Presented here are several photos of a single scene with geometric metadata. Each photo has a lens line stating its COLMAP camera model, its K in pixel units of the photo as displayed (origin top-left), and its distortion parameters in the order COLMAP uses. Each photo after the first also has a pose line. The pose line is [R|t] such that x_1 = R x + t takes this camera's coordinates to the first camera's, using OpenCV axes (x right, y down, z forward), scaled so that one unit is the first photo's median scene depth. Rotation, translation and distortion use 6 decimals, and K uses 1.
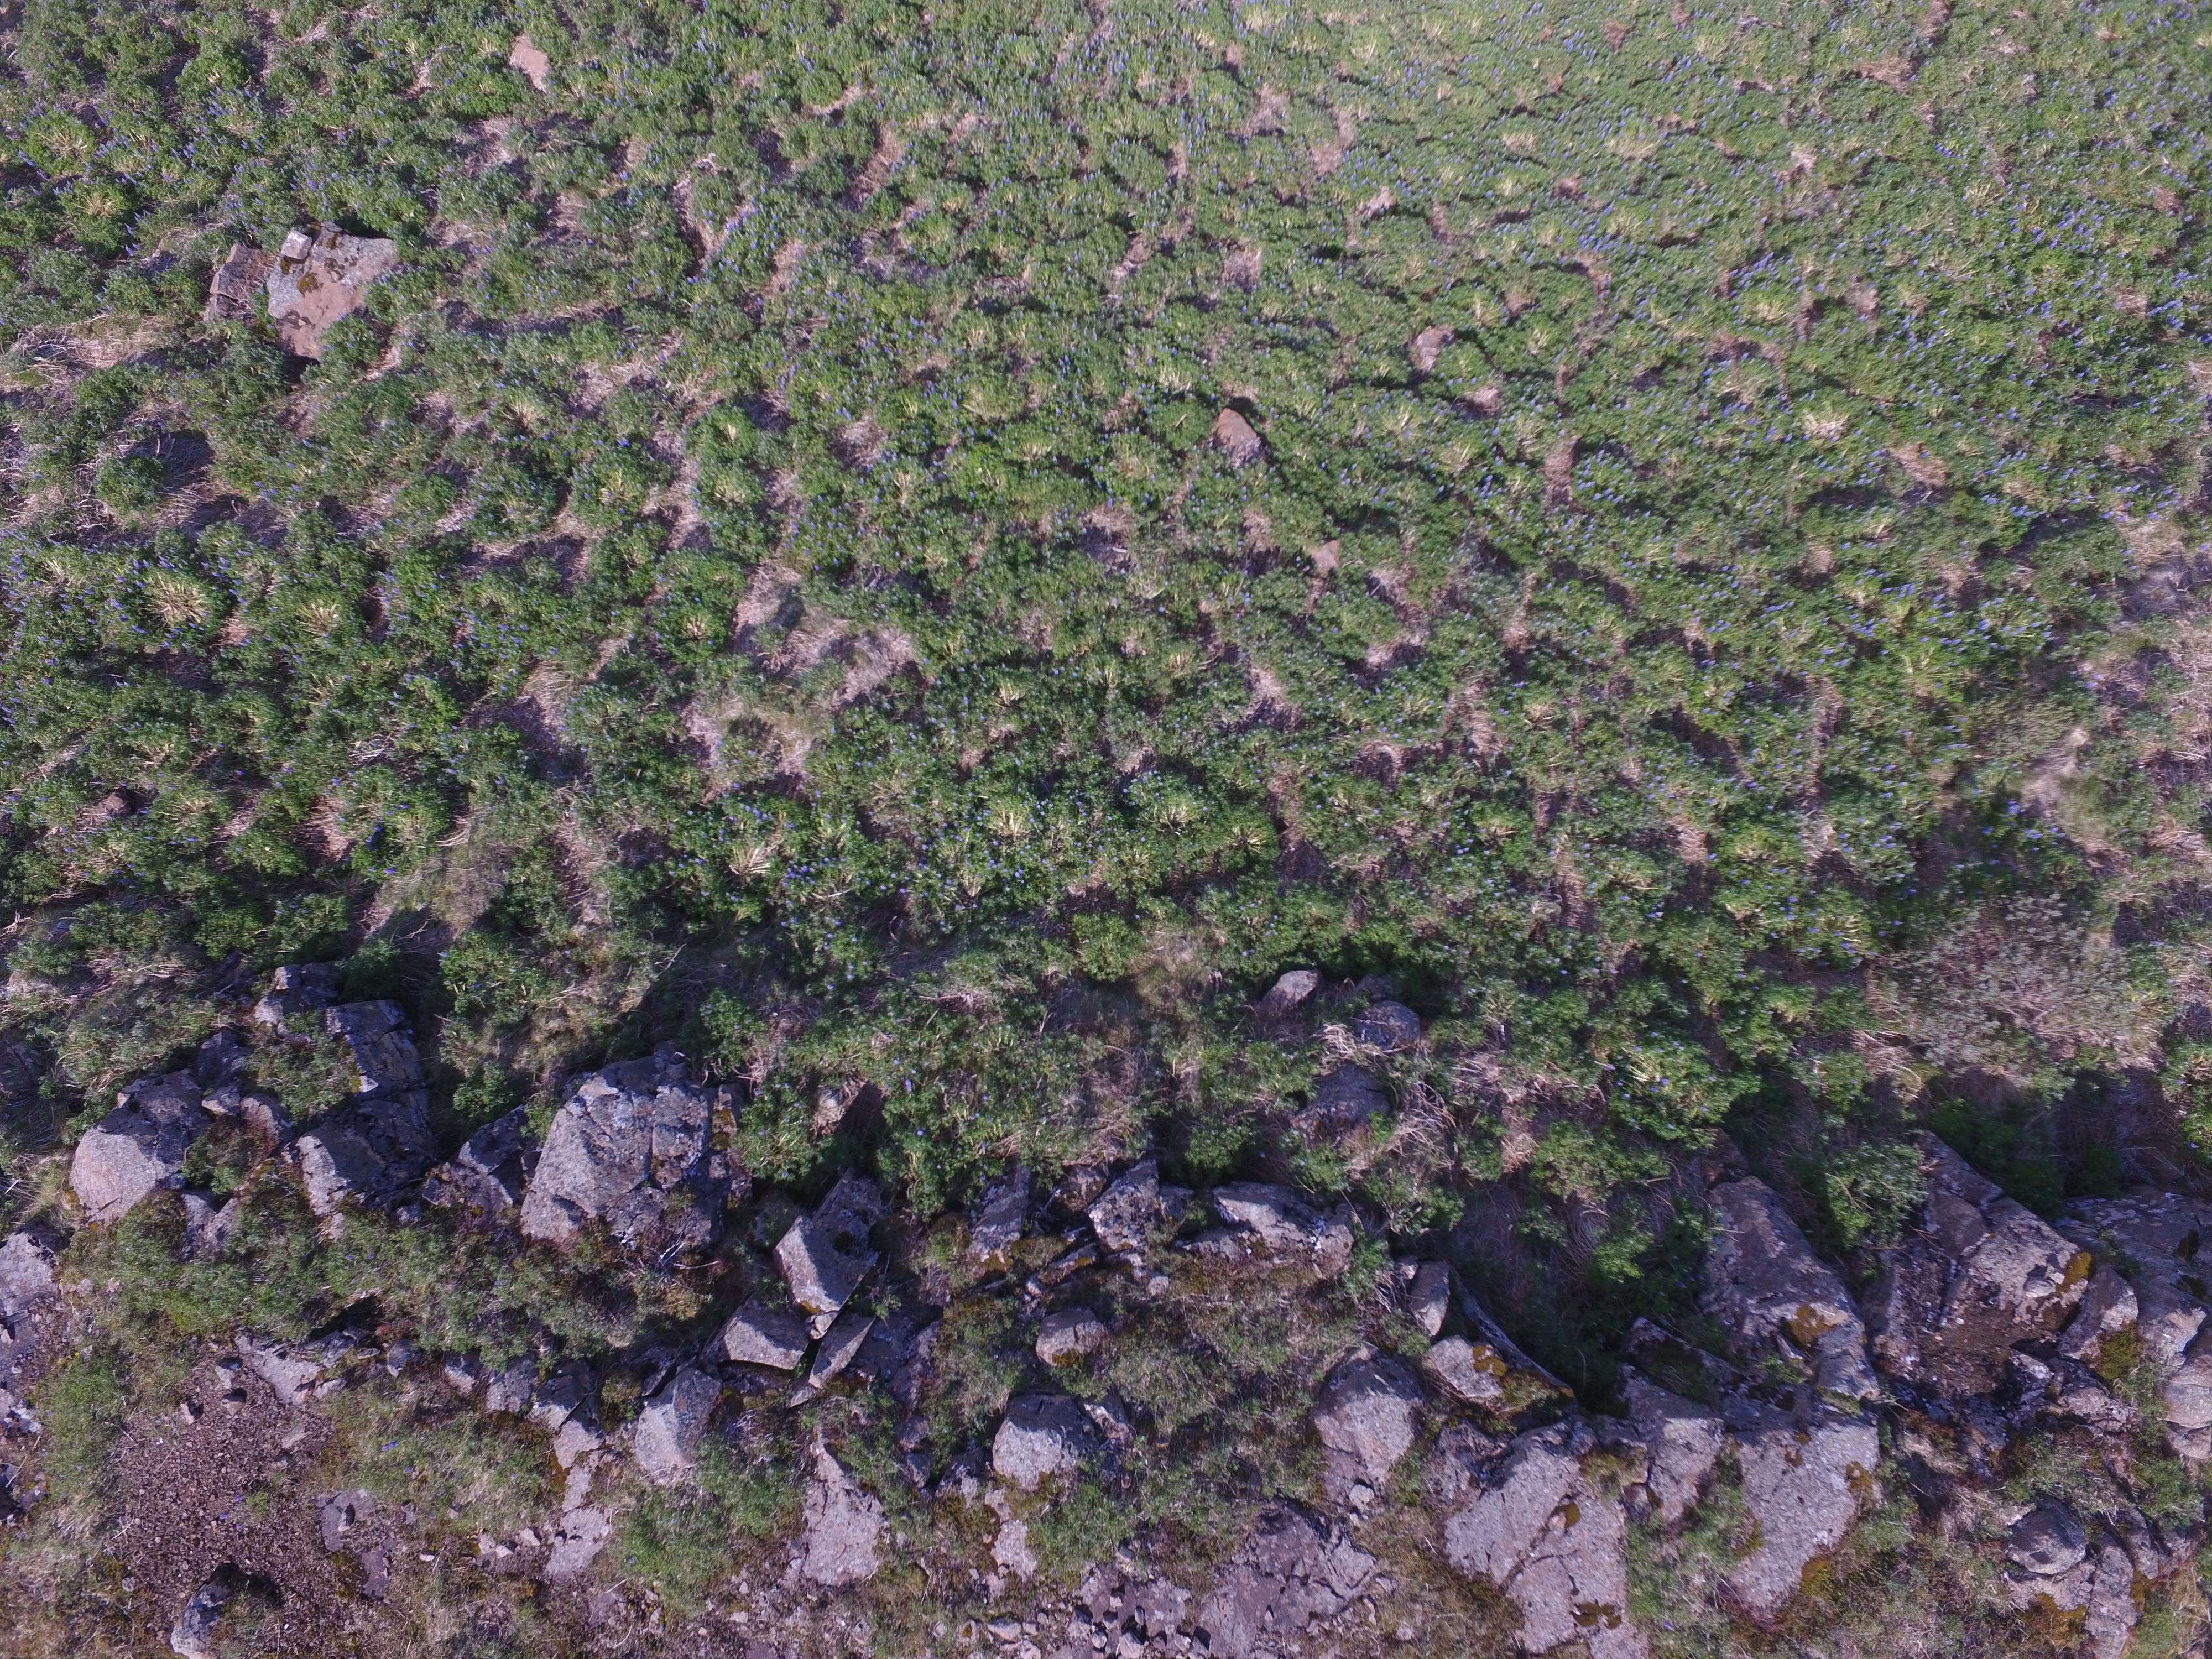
lens RADIAL K [[1337.9, 0, 1107.0], [0, 1337.9, 845.5], [0, 0, 1]] dist [-0.006122, 0.020055]
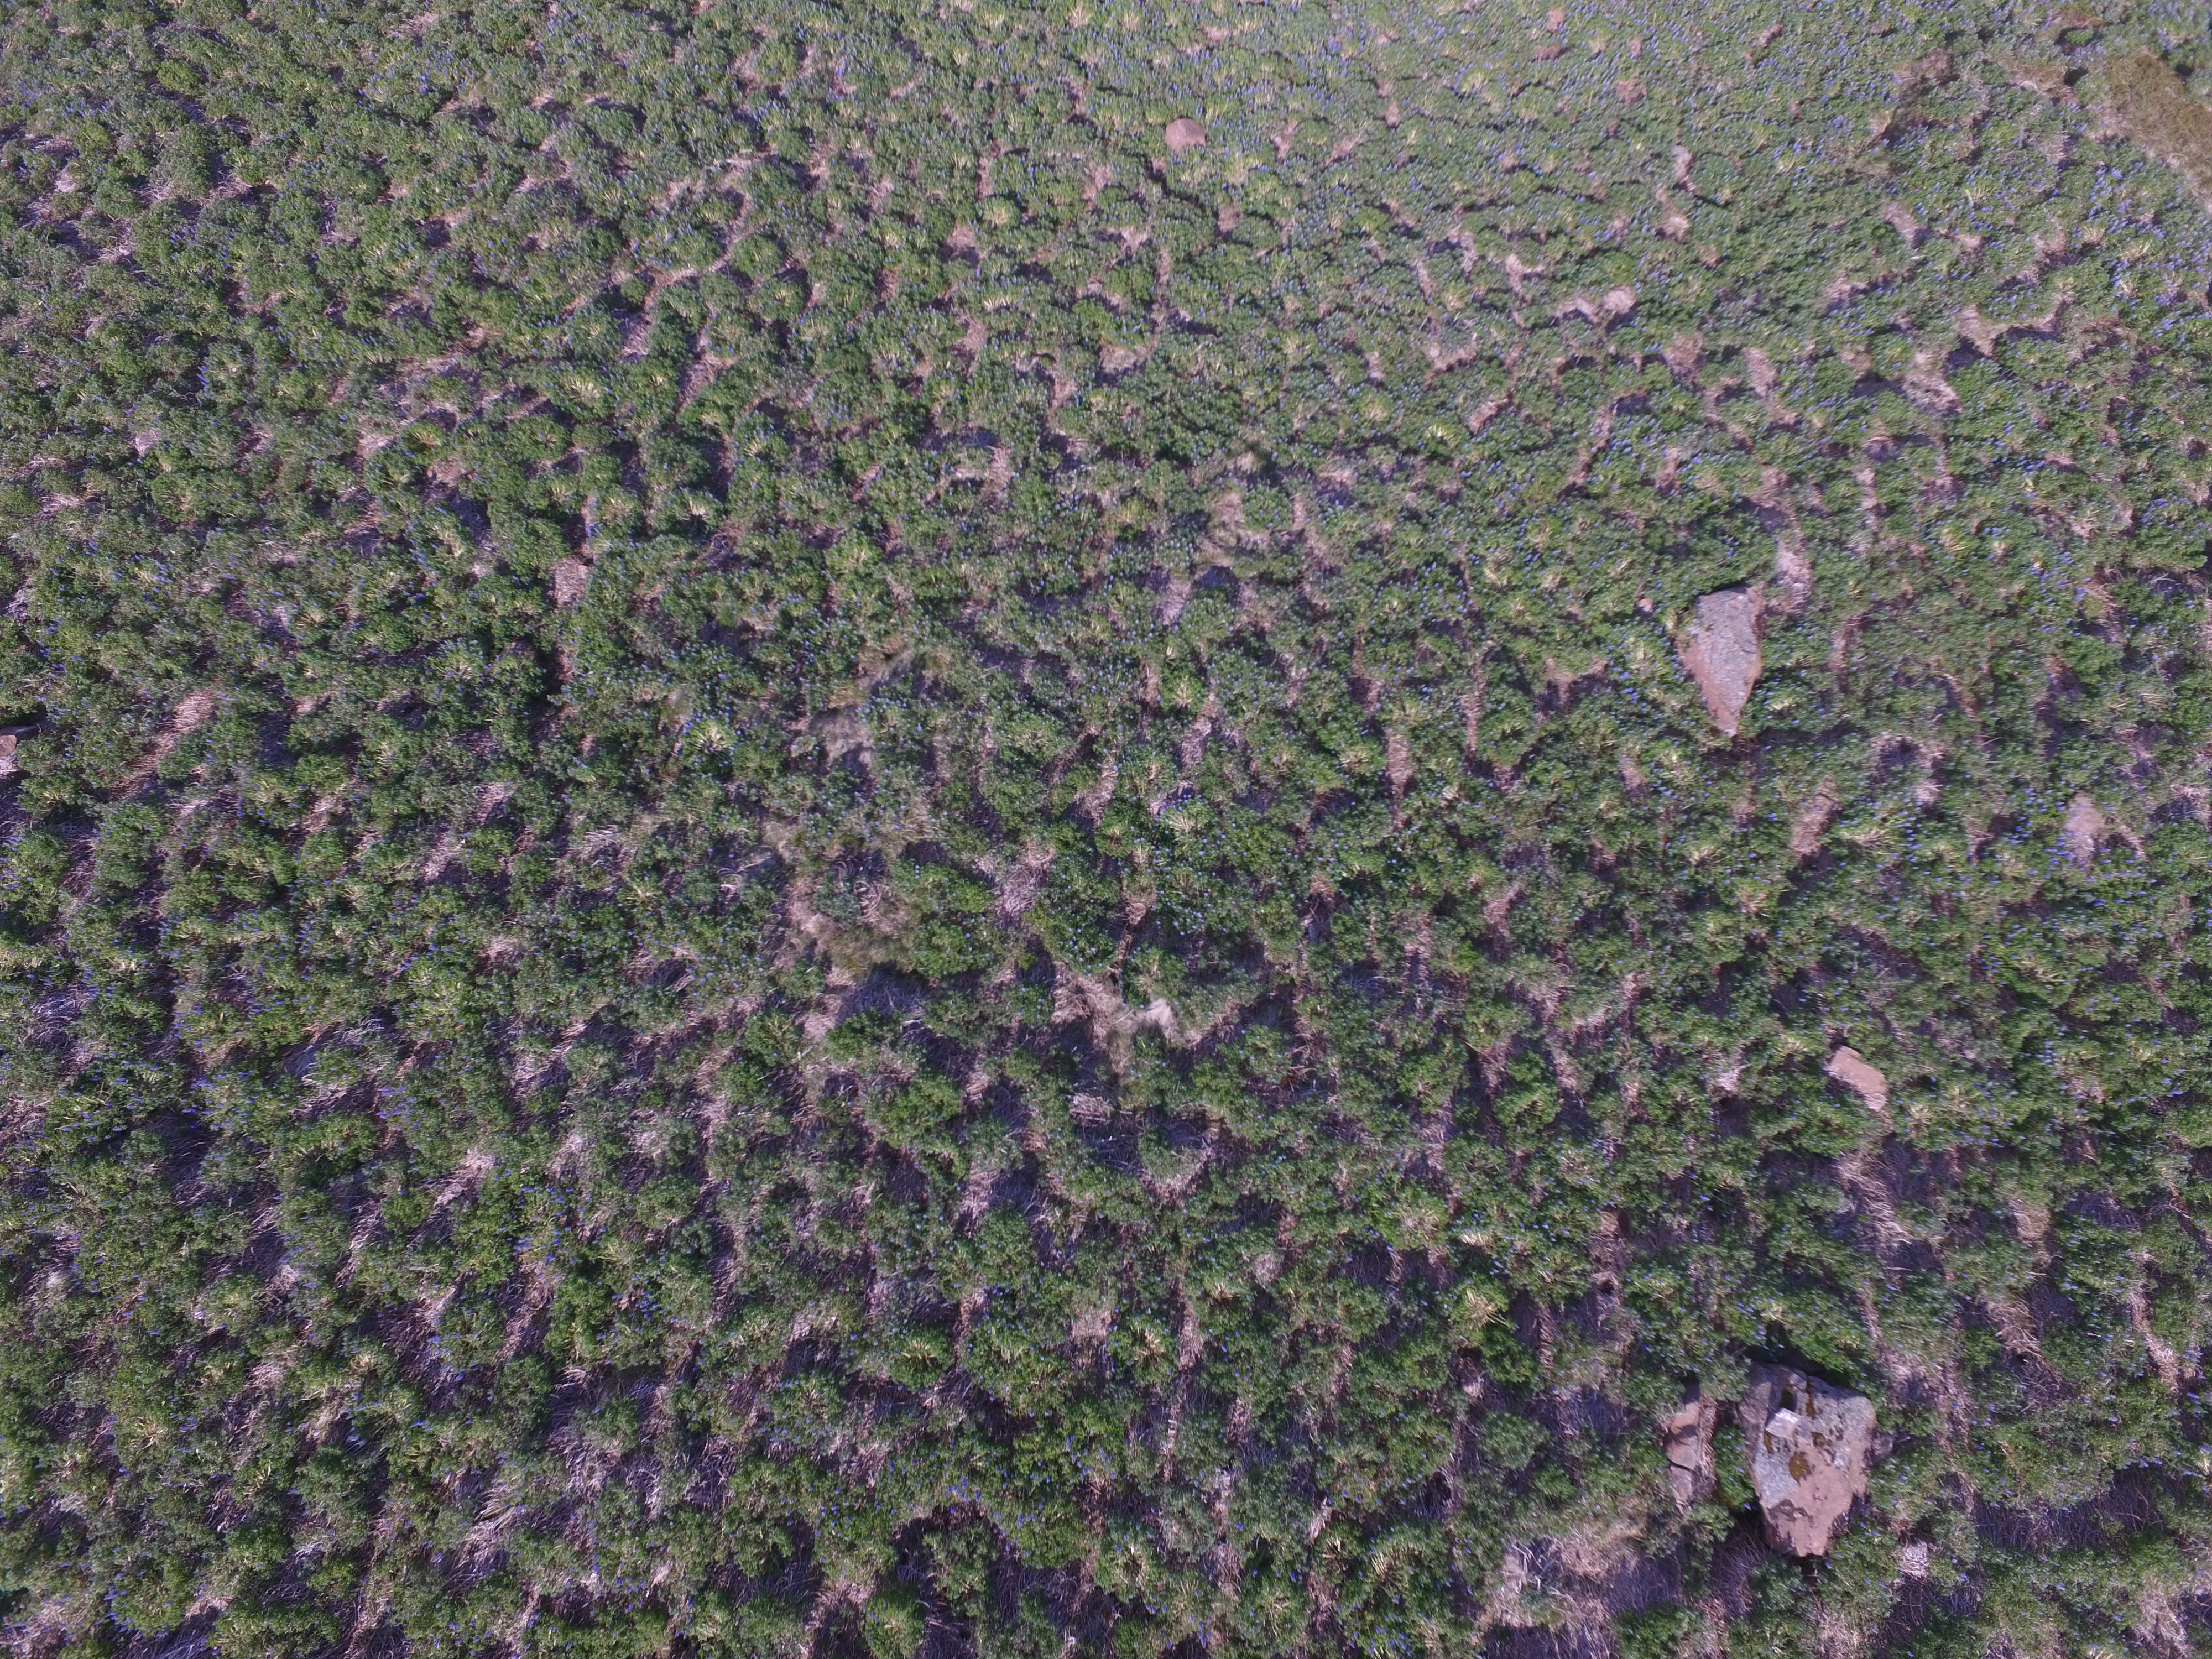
lens RADIAL K [[1347.1, 0, 1106.0], [0, 1347.1, 829.5], [0, 0, 1]] dist [-0.002685, 0.016472]
pose [[0.999611, 0.004359, 0.027551, -1.242405], [-0.004907, 0.999791, 0.019851, -0.984963], [-0.027459, -0.019979, 0.999423, 0.131086]]
